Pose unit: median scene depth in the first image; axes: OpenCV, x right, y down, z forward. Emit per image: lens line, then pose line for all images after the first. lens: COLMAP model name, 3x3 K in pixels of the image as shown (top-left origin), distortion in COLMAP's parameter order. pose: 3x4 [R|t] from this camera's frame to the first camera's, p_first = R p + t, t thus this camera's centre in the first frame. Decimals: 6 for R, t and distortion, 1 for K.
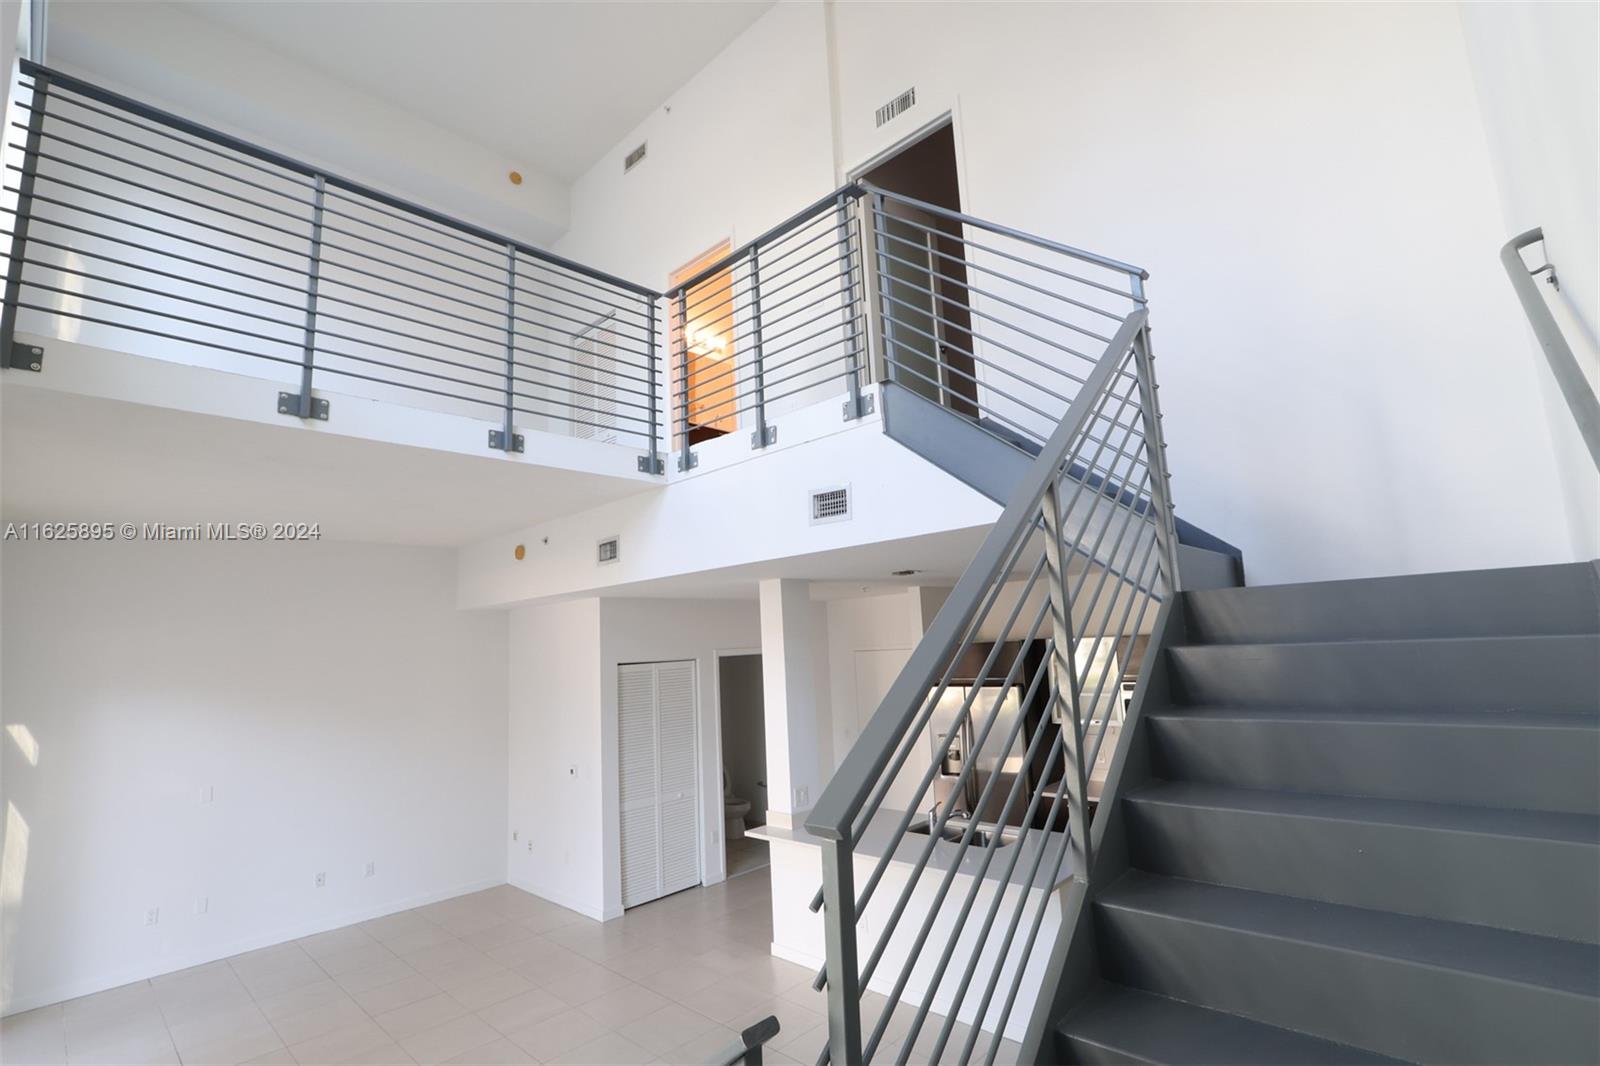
lens RADIAL K [[745.7, 0, 773.1], [0, 745.7, 533.0], [0, 0, 1]] dist [-0.011914, 0.000442]
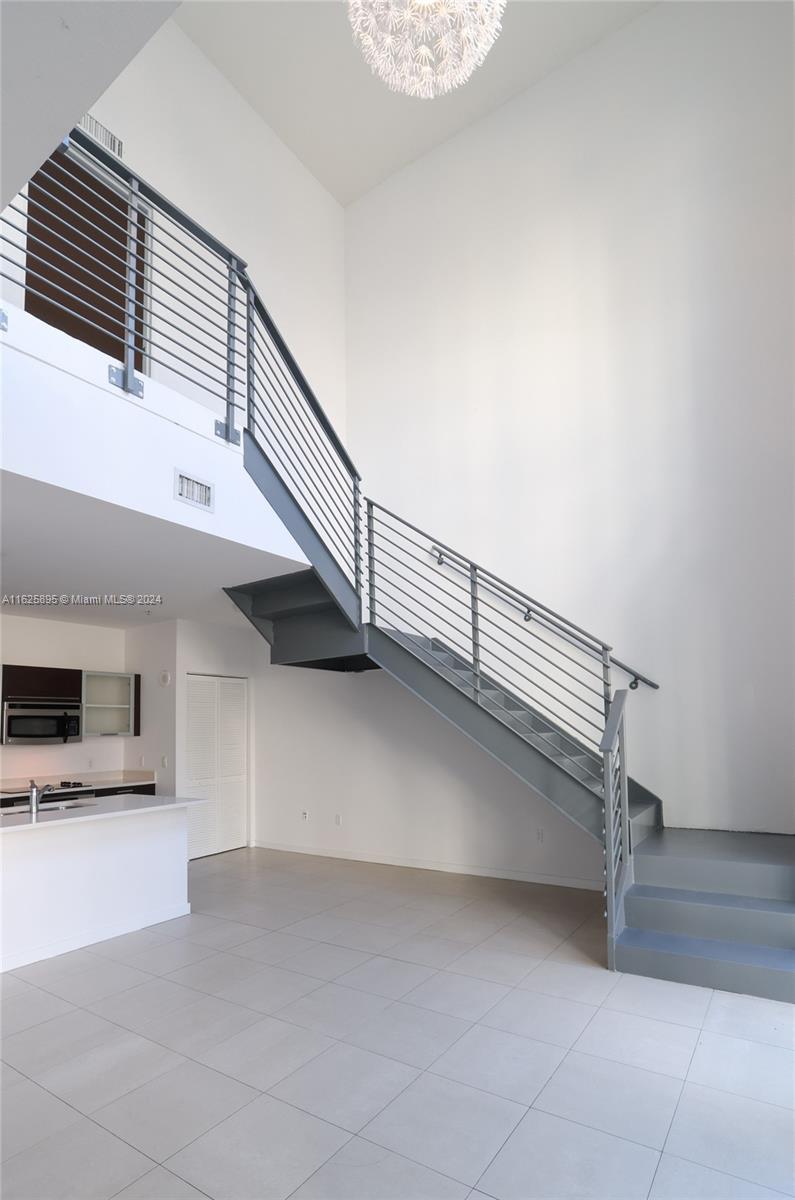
lens RADIAL K [[591.0, 0, 400.3], [0, 591.0, 694.4], [0, 0, 1]] dist [-0.000056, 0.000365]
pose [[-0.174616, 0.108665, 0.978622, -0.622463], [-0.113823, 0.985001, -0.129683, 0.260956], [-0.978036, -0.134035, -0.159629, 0.573519]]
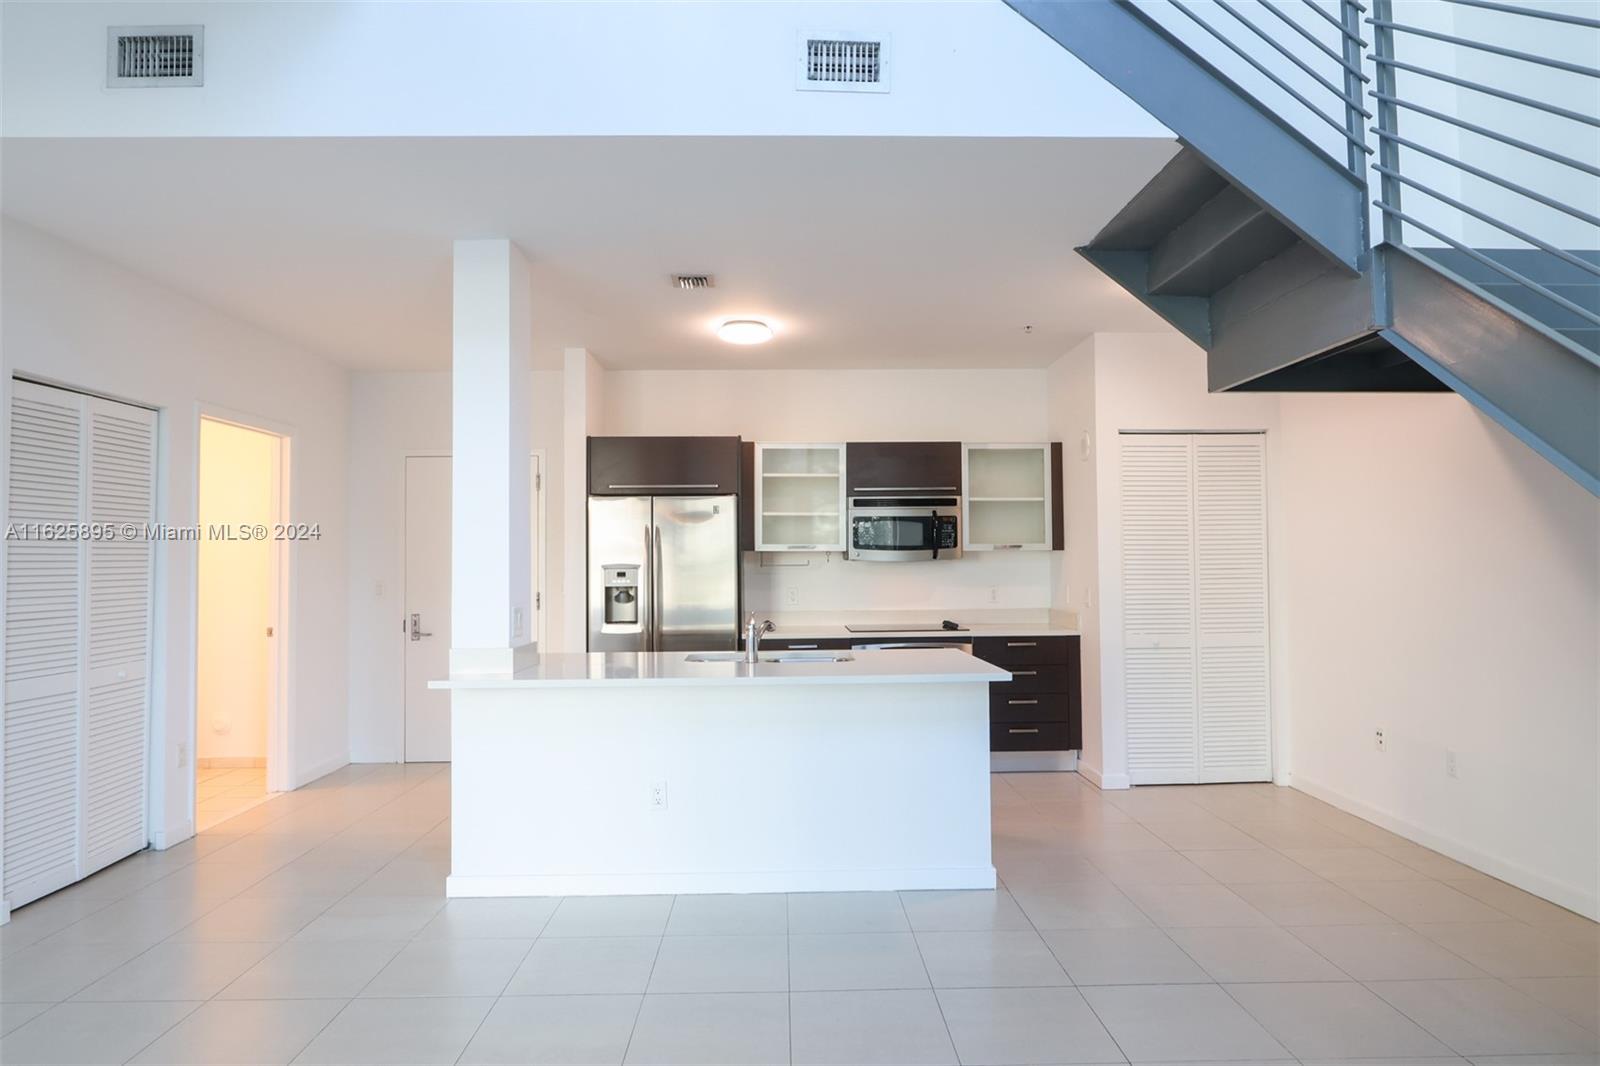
lens RADIAL K [[957.2, 0, 815.9], [0, 957.2, 527.7], [0, 0, 1]] dist [-0.000141, -0.000116]
pose [[0.695698, 0.064711, 0.715413, -0.328577], [-0.129657, 0.990889, 0.036455, 0.218368], [-0.706536, -0.118120, 0.697750, 0.315067]]
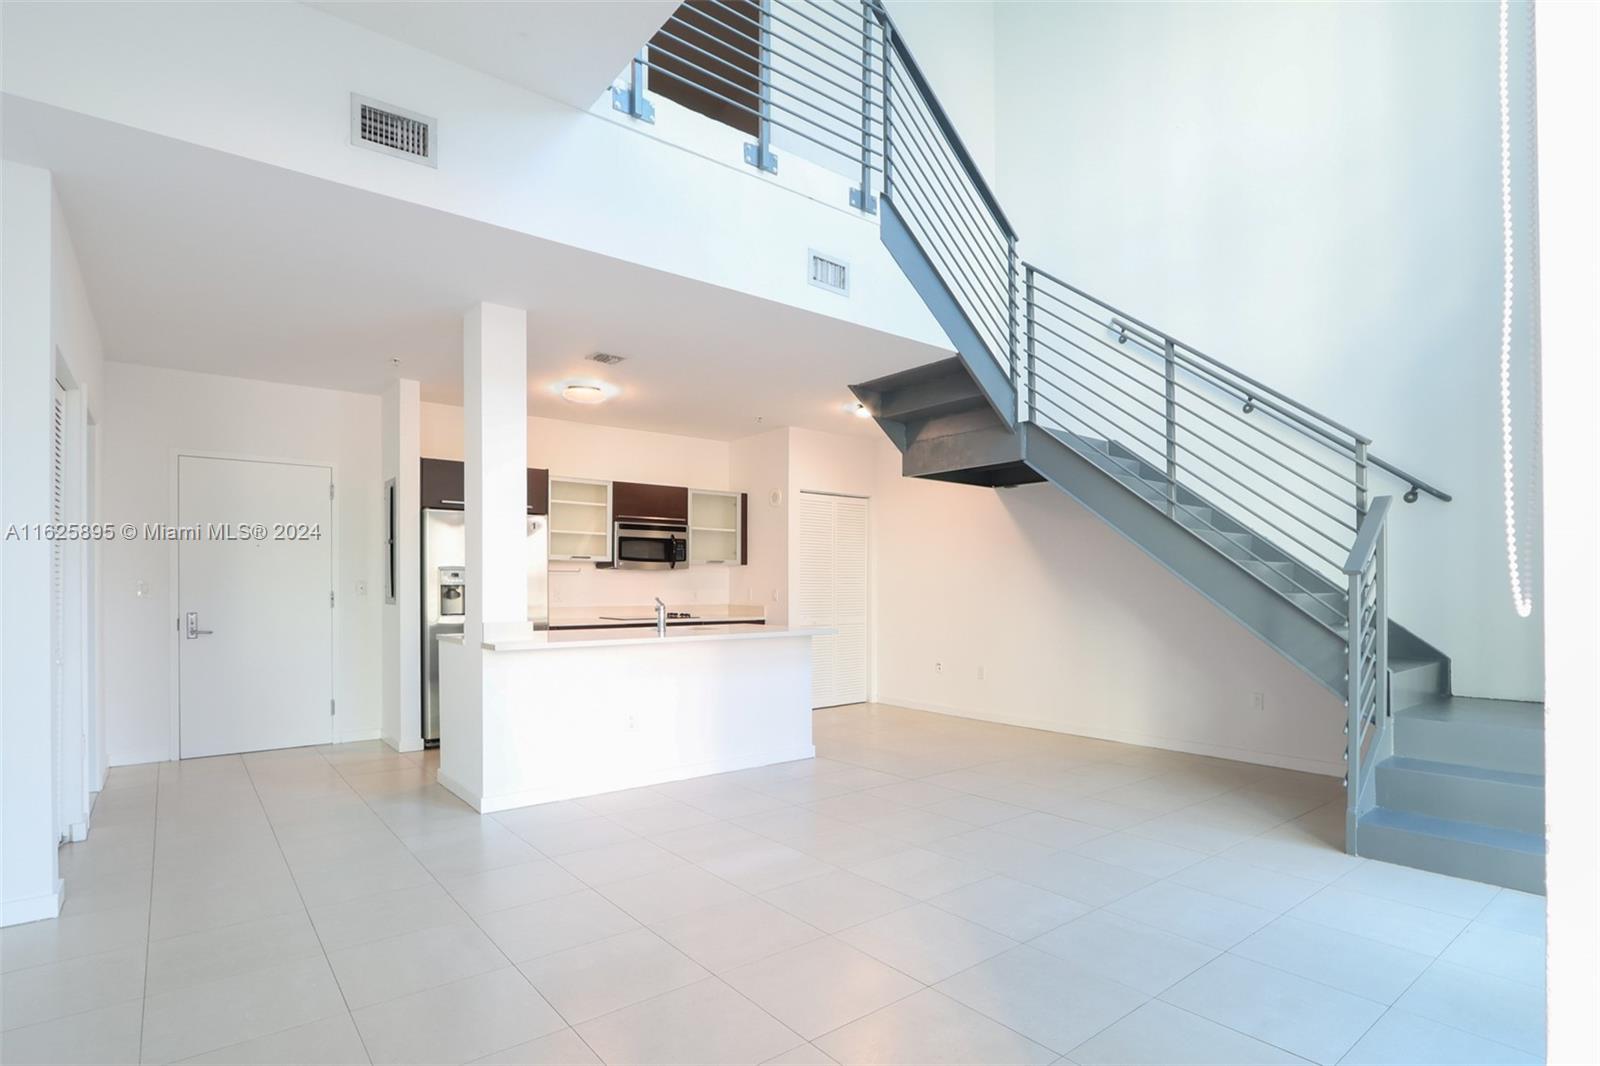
lens RADIAL K [[805.3, 0, 821.2], [0, 805.3, 559.1], [0, 0, 1]] dist [-0.003516, 0.000160]
pose [[0.105790, 0.079781, 0.991183, -0.729549], [-0.152280, 0.986319, -0.063137, 0.308786], [-0.982659, -0.144258, 0.116492, 0.599161]]
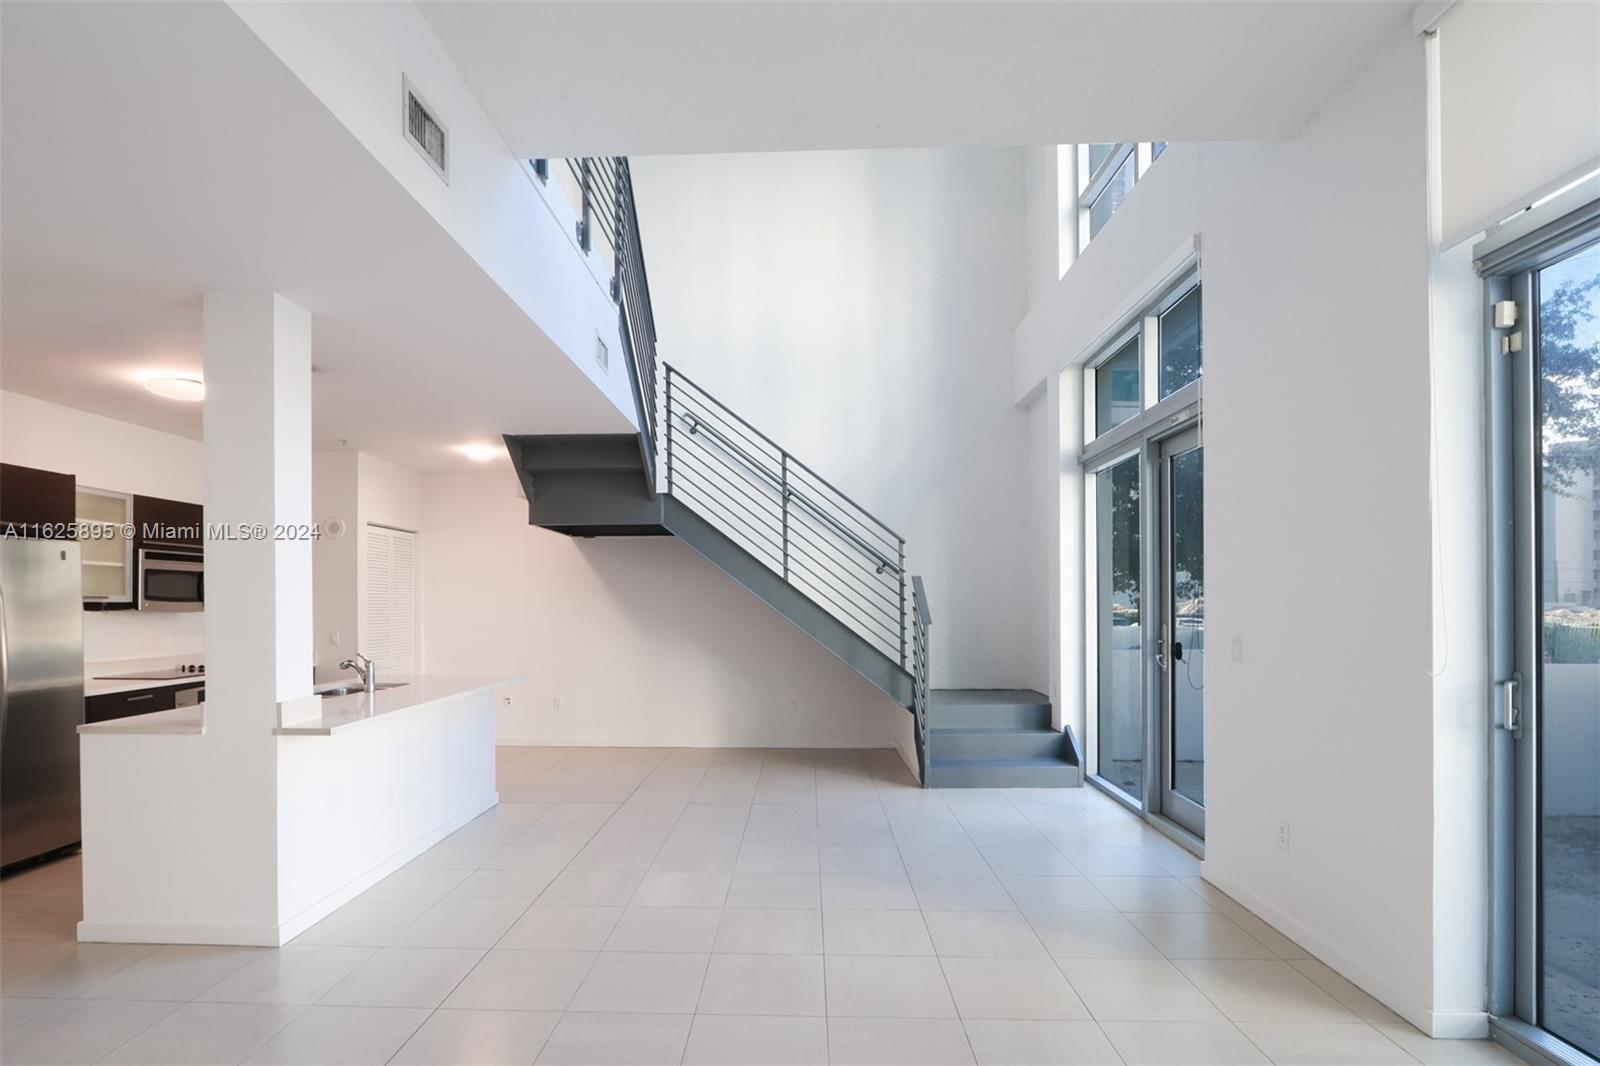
lens RADIAL K [[773.3, 0, 769.0], [0, 773.3, 600.6], [0, 0, 1]] dist [0.001179, 0.000219]
pose [[-0.669166, 0.045589, 0.741713, -0.689467], [-0.082598, 0.987368, -0.135207, 0.342973], [-0.738508, -0.151740, -0.656948, 1.122502]]
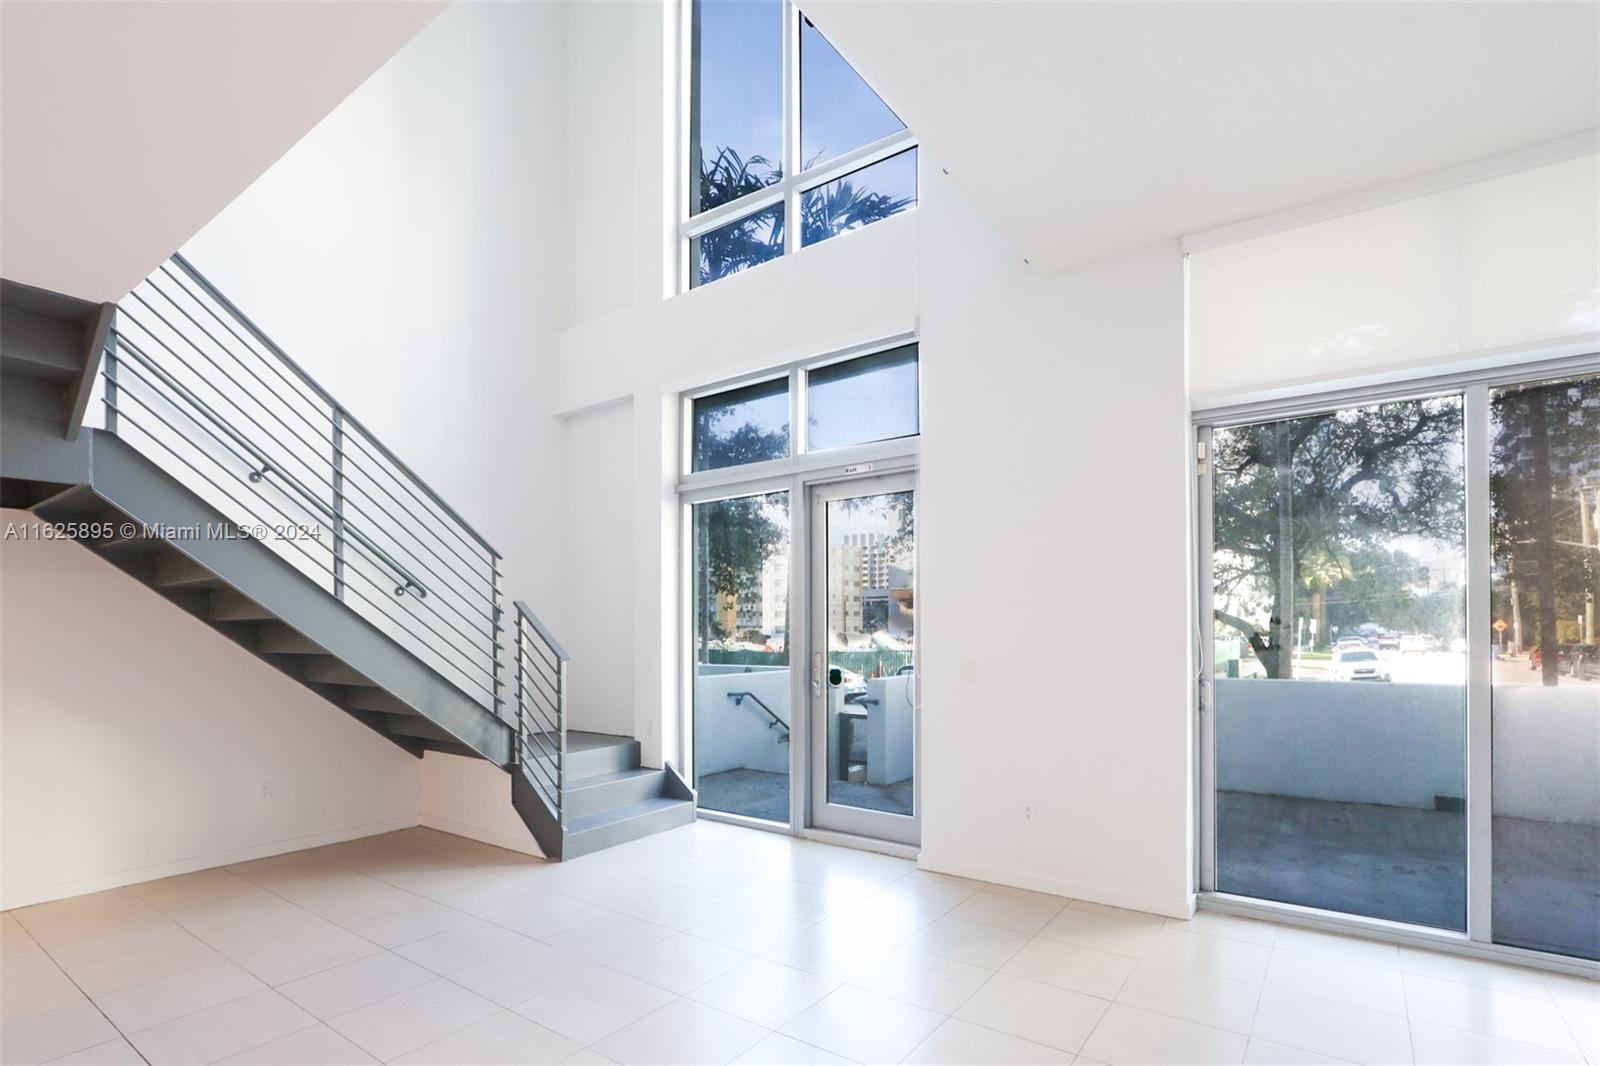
lens RADIAL K [[772.7, 0, 806.4], [0, 772.7, 629.6], [0, 0, 1]] dist [-0.021517, 0.000555]
pose [[-0.986624, 0.045651, -0.156492, -0.178729], [0.068878, 0.986828, -0.146378, 0.325156], [0.147748, -0.155199, -0.976772, 1.149424]]
